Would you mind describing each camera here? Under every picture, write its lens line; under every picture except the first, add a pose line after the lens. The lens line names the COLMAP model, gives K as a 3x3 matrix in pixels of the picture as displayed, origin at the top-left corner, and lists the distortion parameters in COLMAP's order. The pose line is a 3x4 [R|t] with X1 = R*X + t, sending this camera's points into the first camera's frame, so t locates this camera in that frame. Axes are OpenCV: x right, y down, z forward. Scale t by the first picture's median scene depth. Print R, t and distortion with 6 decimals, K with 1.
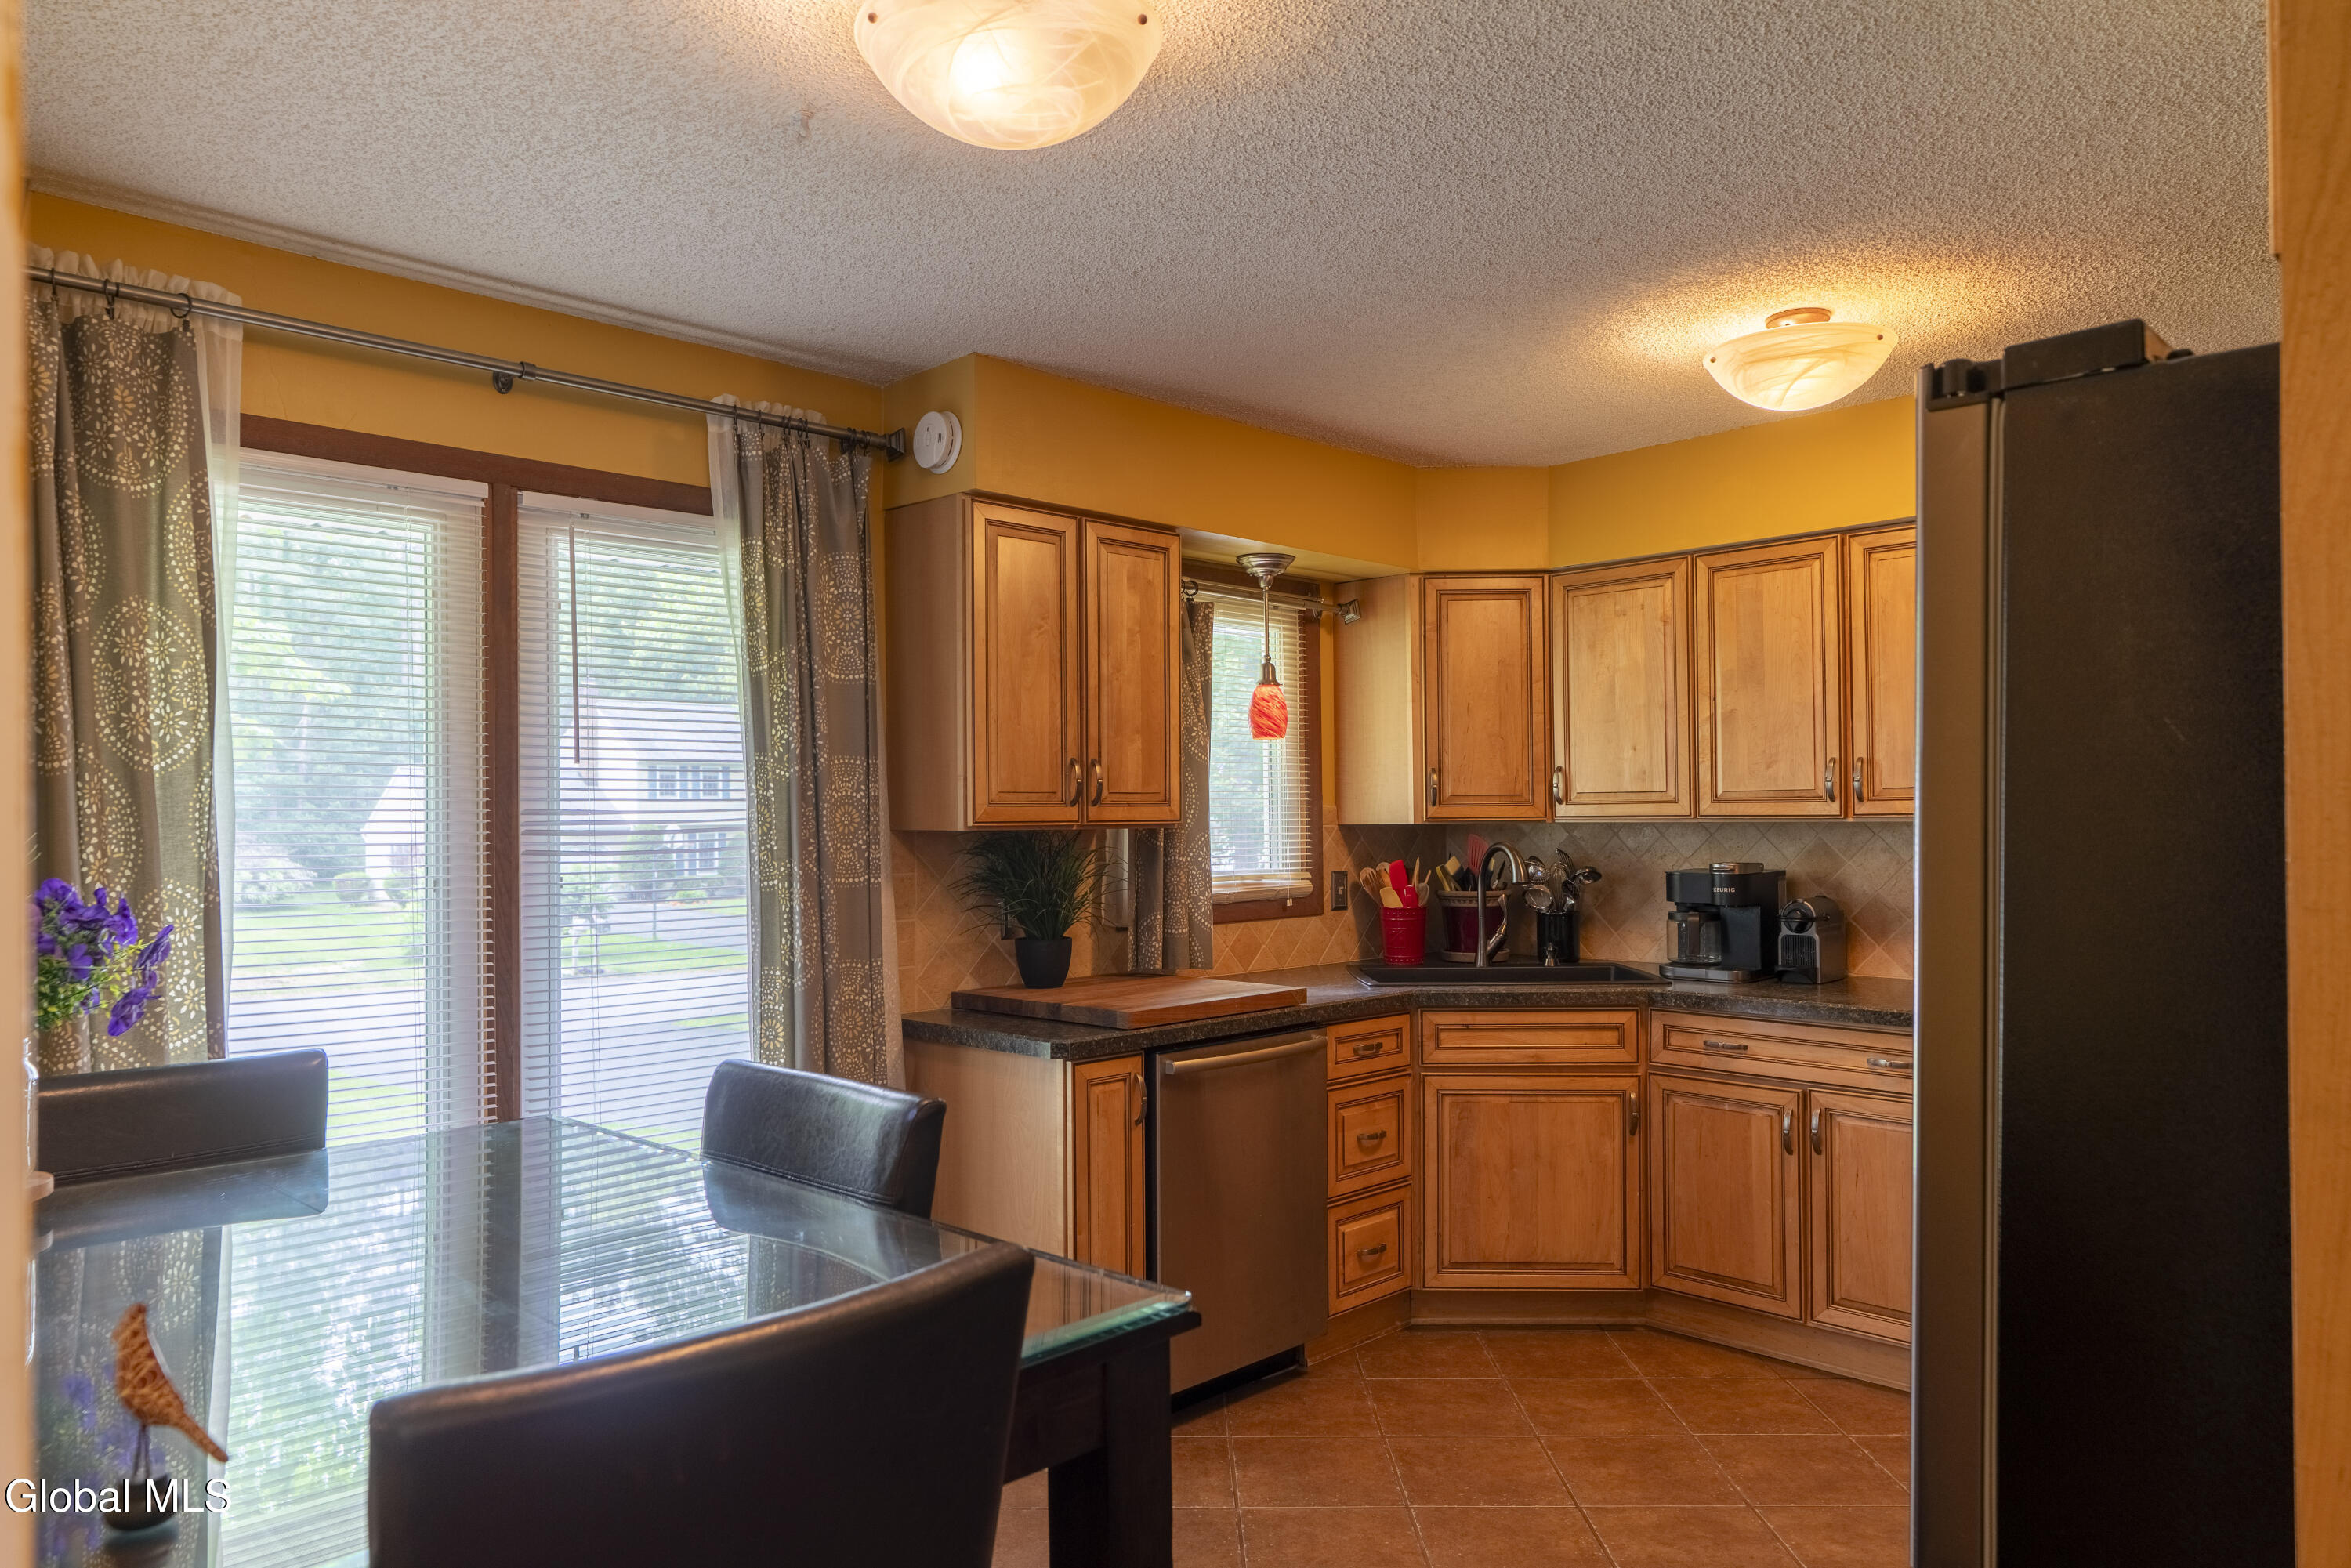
lens RADIAL K [[1478.9, 0, 1179.4], [0, 1478.9, 815.5], [0, 0, 1]] dist [0.002776, -0.000017]
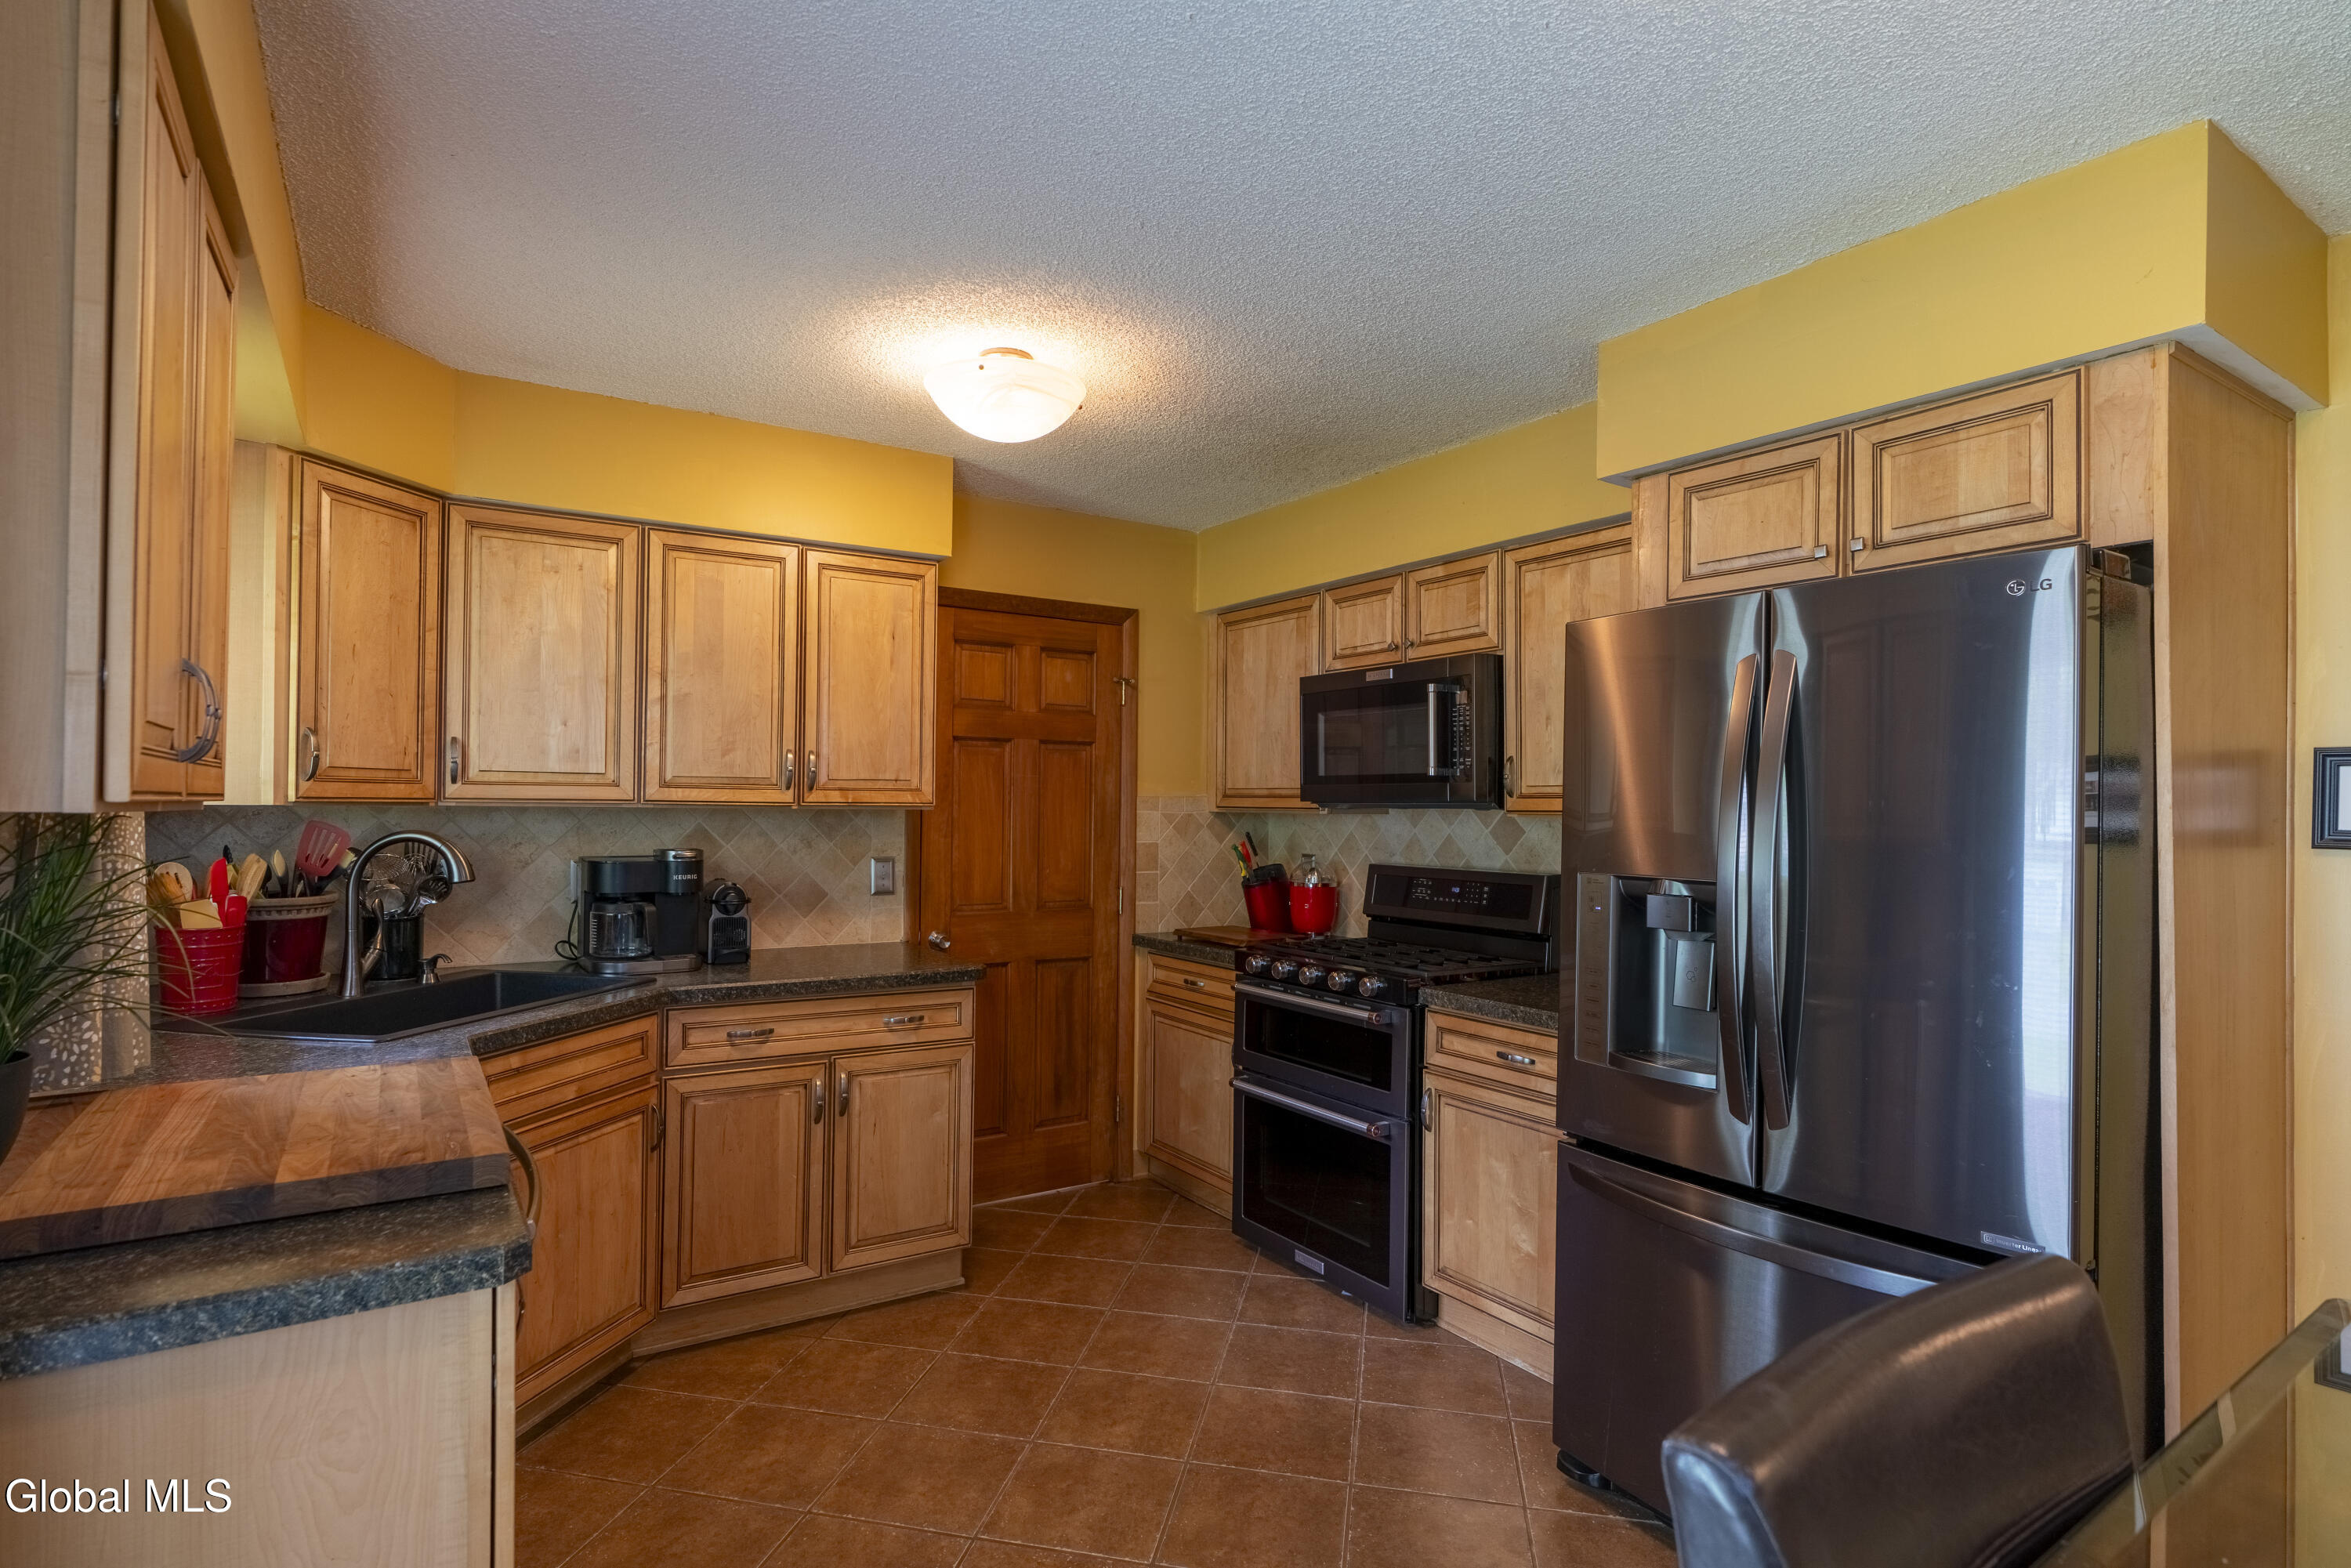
lens RADIAL K [[1156.3, 0, 1131.9], [0, 1156.3, 804.1], [0, 0, 1]] dist [-0.013994, -0.000009]
pose [[0.228548, 0.012780, 0.973449, -0.301680], [-0.012367, 0.999871, -0.010223, 0.006160], [-0.973454, -0.009702, 0.228677, 0.529146]]
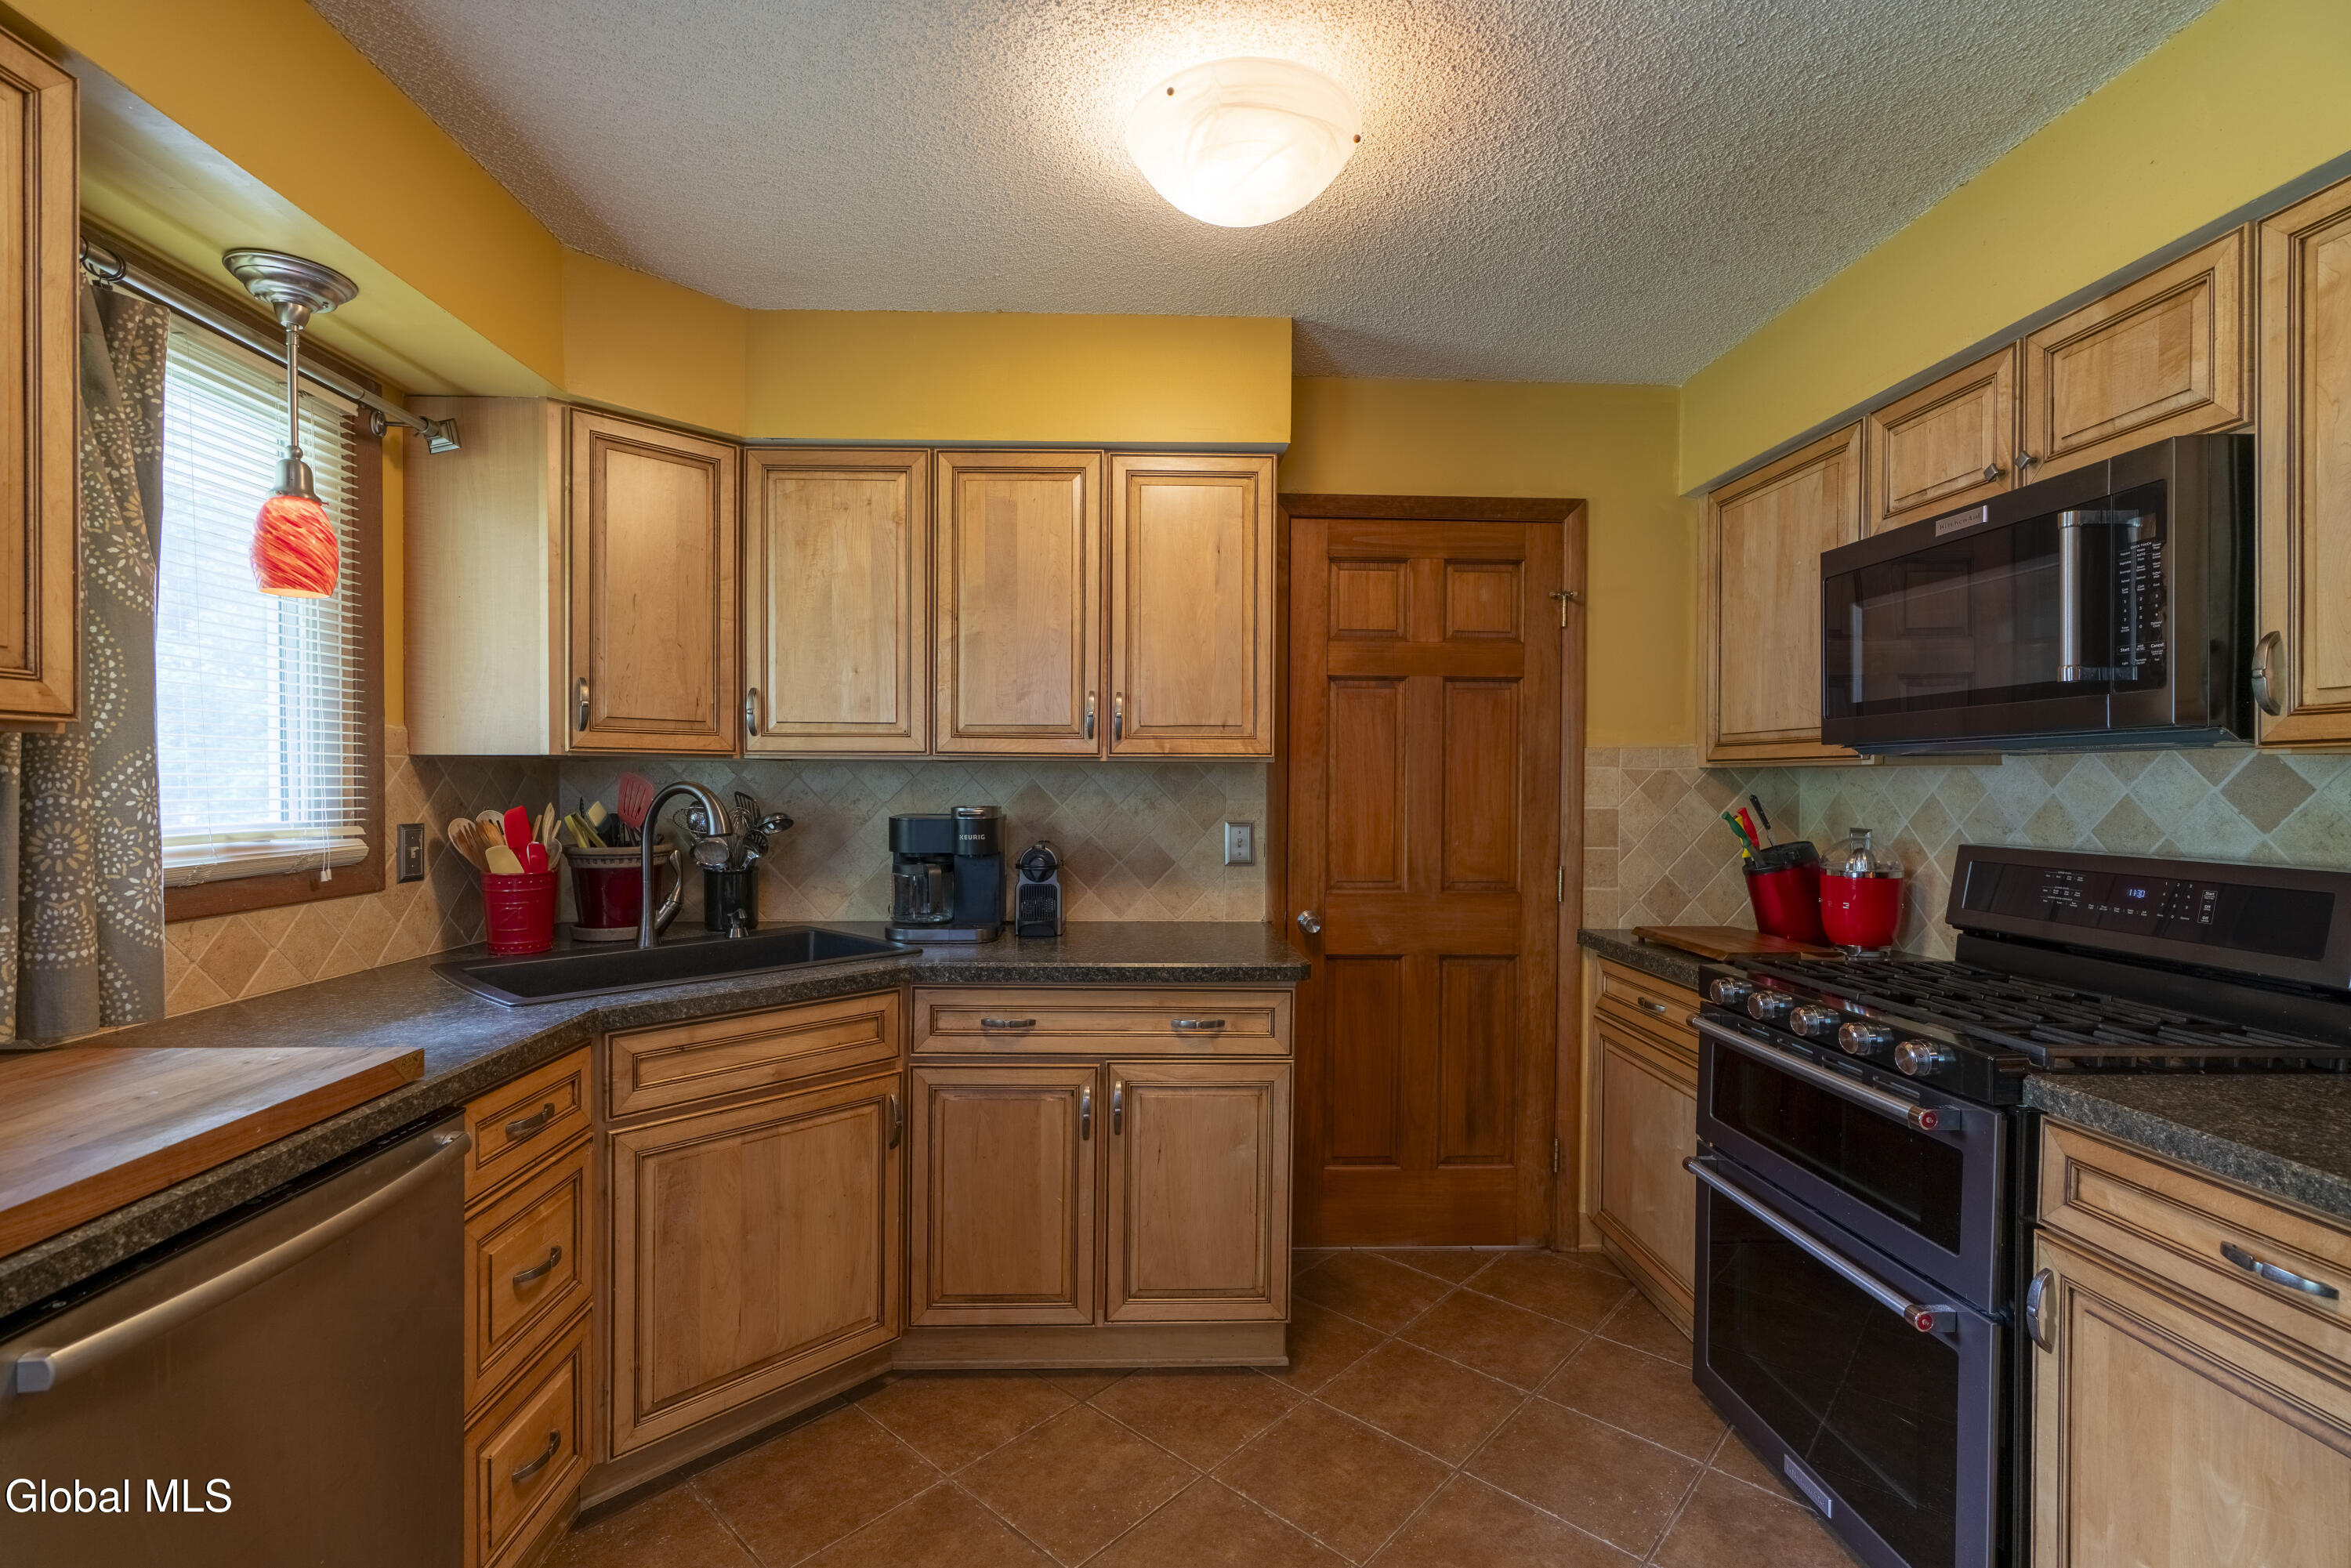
lens RADIAL K [[1030.8, 0, 1154.2], [0, 1030.8, 795.5], [0, 0, 1]] dist [-0.013893, 0.005408]
pose [[0.684671, 0.003094, 0.728845, -0.000872], [-0.012854, 0.999887, 0.007831, 0.019211], [-0.728738, -0.014730, 0.684634, 0.497661]]
